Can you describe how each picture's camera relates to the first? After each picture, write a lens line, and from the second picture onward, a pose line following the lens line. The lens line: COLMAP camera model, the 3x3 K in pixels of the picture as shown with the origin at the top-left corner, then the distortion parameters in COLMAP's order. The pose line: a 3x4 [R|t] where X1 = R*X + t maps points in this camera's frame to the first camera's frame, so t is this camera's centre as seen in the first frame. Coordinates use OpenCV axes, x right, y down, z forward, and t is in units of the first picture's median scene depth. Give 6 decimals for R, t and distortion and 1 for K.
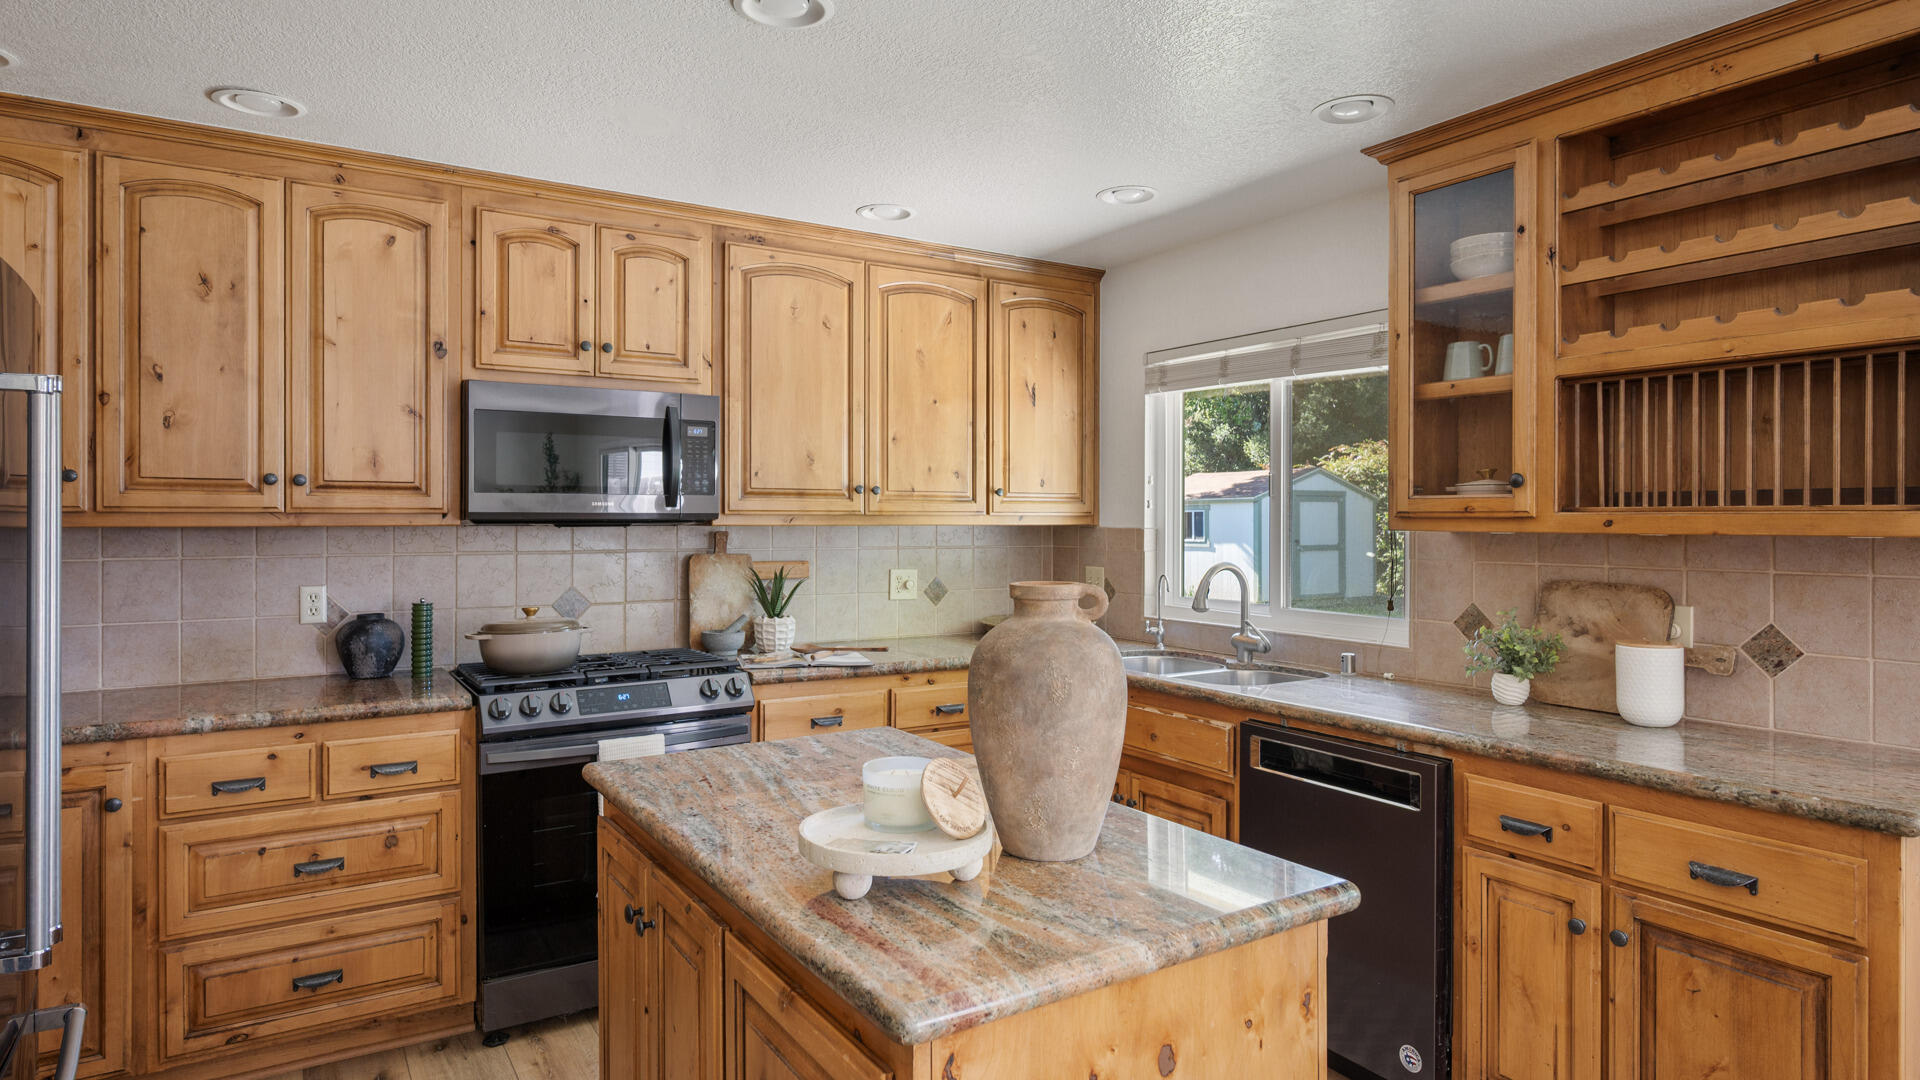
lens RADIAL K [[1069.5, 0, 955.6], [0, 1069.5, 519.3], [0, 0, 1]] dist [-0.002300, 0.000074]
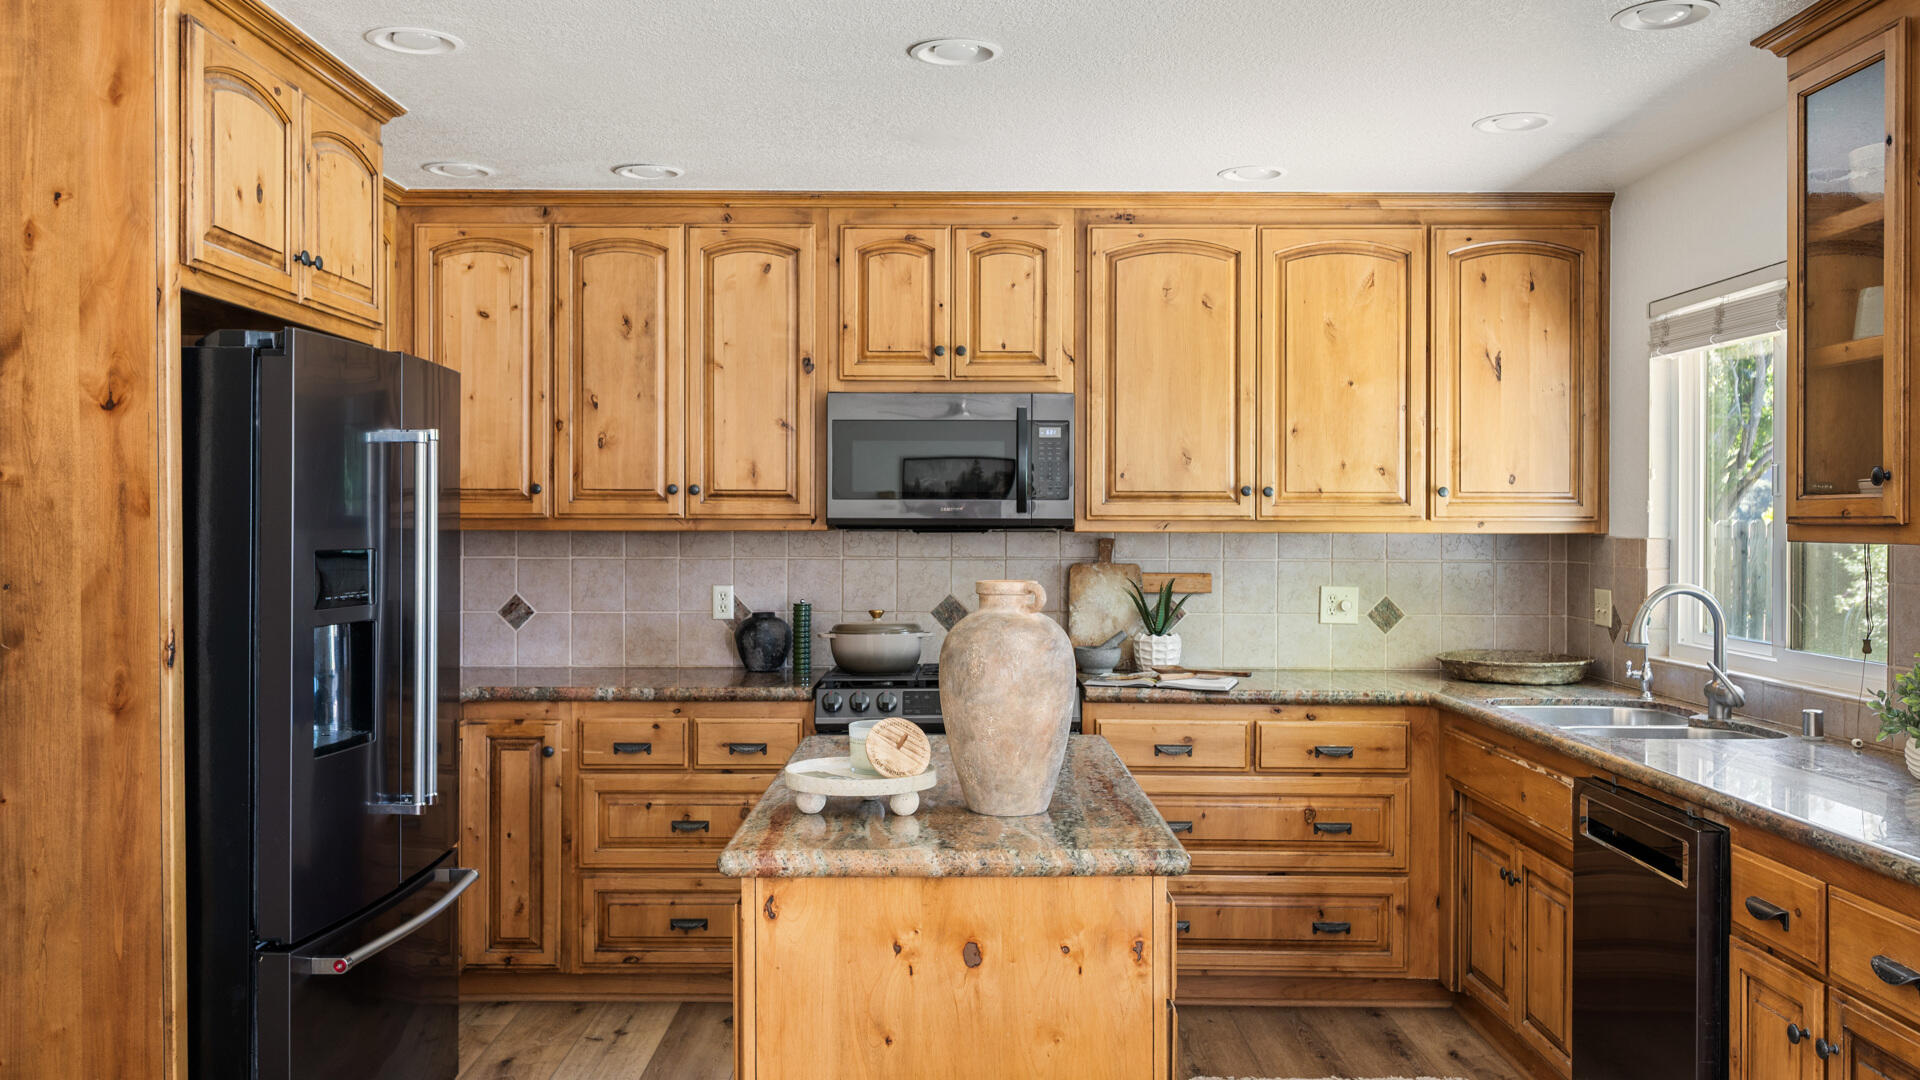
lens RADIAL K [[1545.2, 0, 952.1], [0, 1545.2, 526.5], [0, 0, 1]] dist [-0.000853, -0.000389]
pose [[0.844451, 0.002329, -0.535628, 0.498822], [-0.001971, 0.999997, 0.001241, -0.000435], [0.535630, 0.000008, 0.844453, -0.238713]]
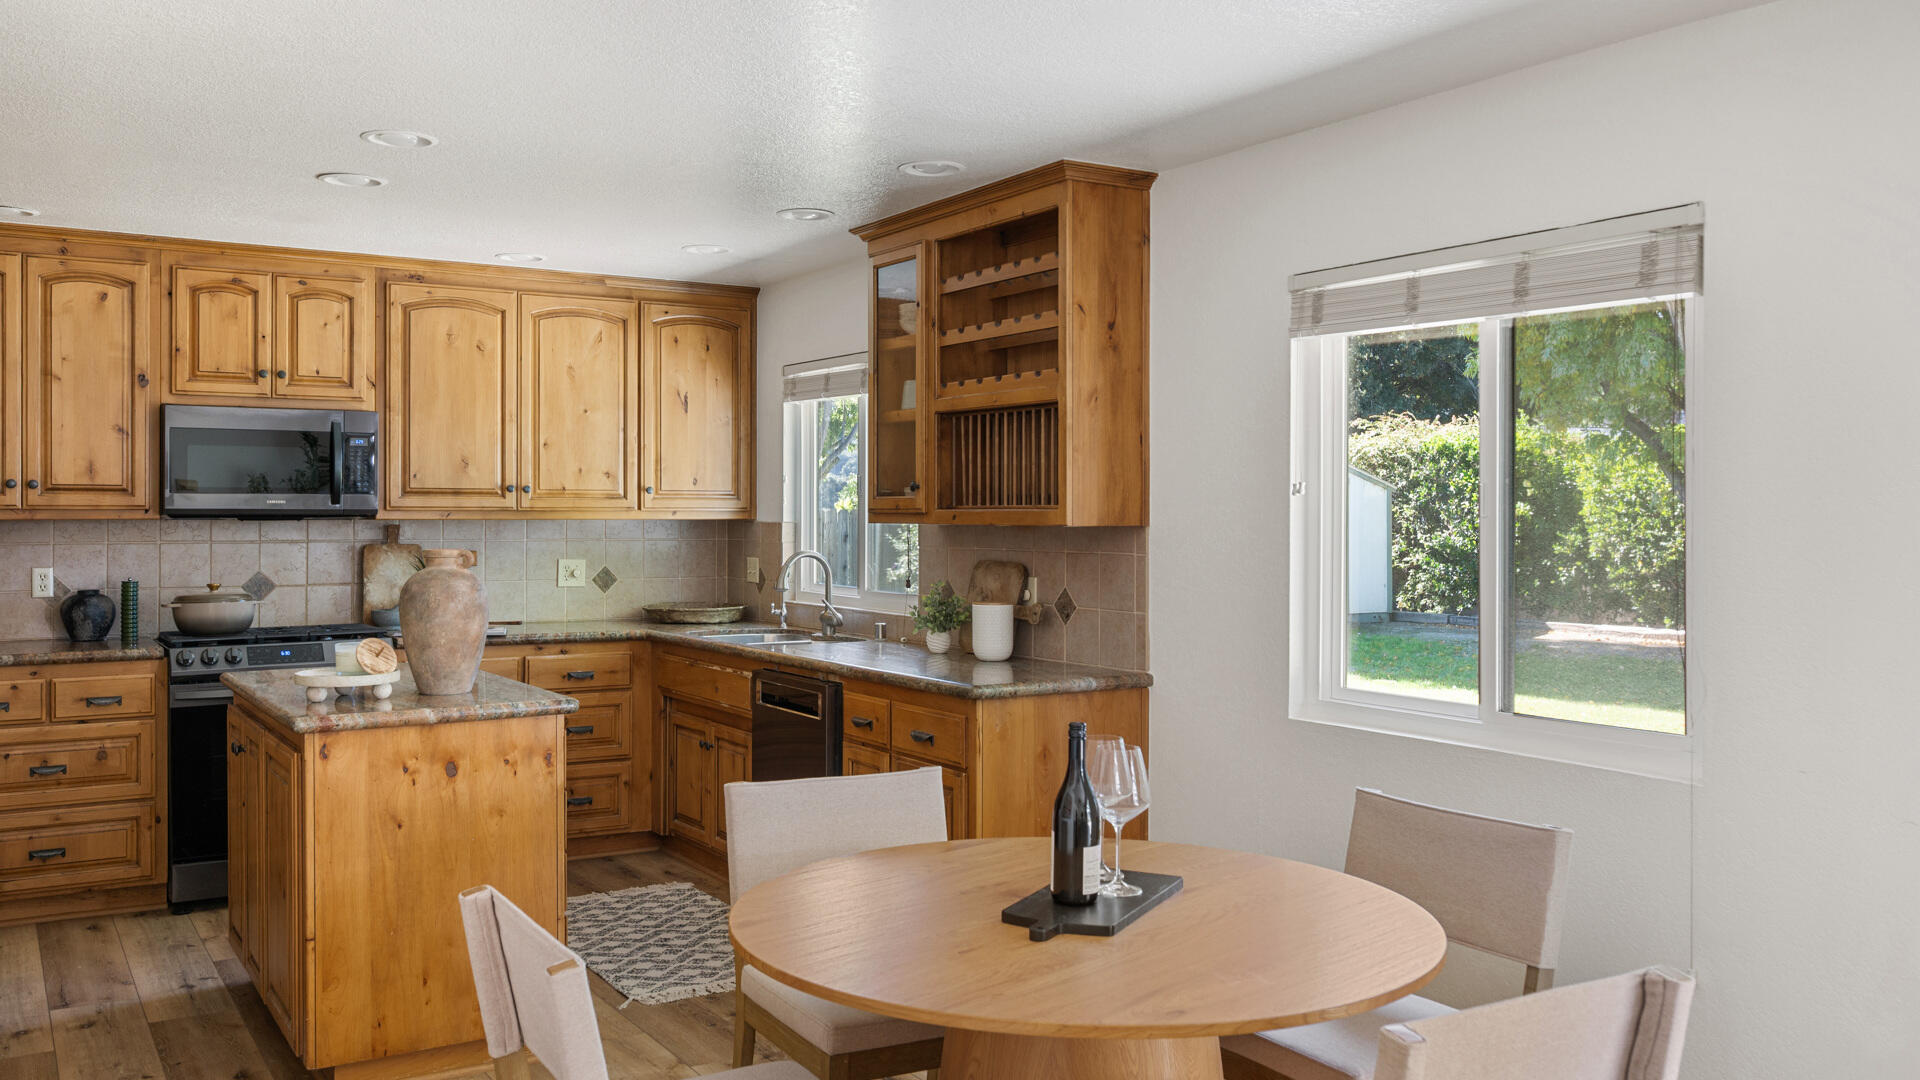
lens RADIAL K [[1545.2, 0, 948.8], [0, 1545.2, 511.9], [0, 0, 1]] dist [-0.000853, -0.000389]
pose [[0.999993, 0.000159, -0.003665, 0.517869], [-0.000164, 0.999999, -0.001377, -0.000495], [0.003665, 0.001378, 0.999992, -0.893572]]
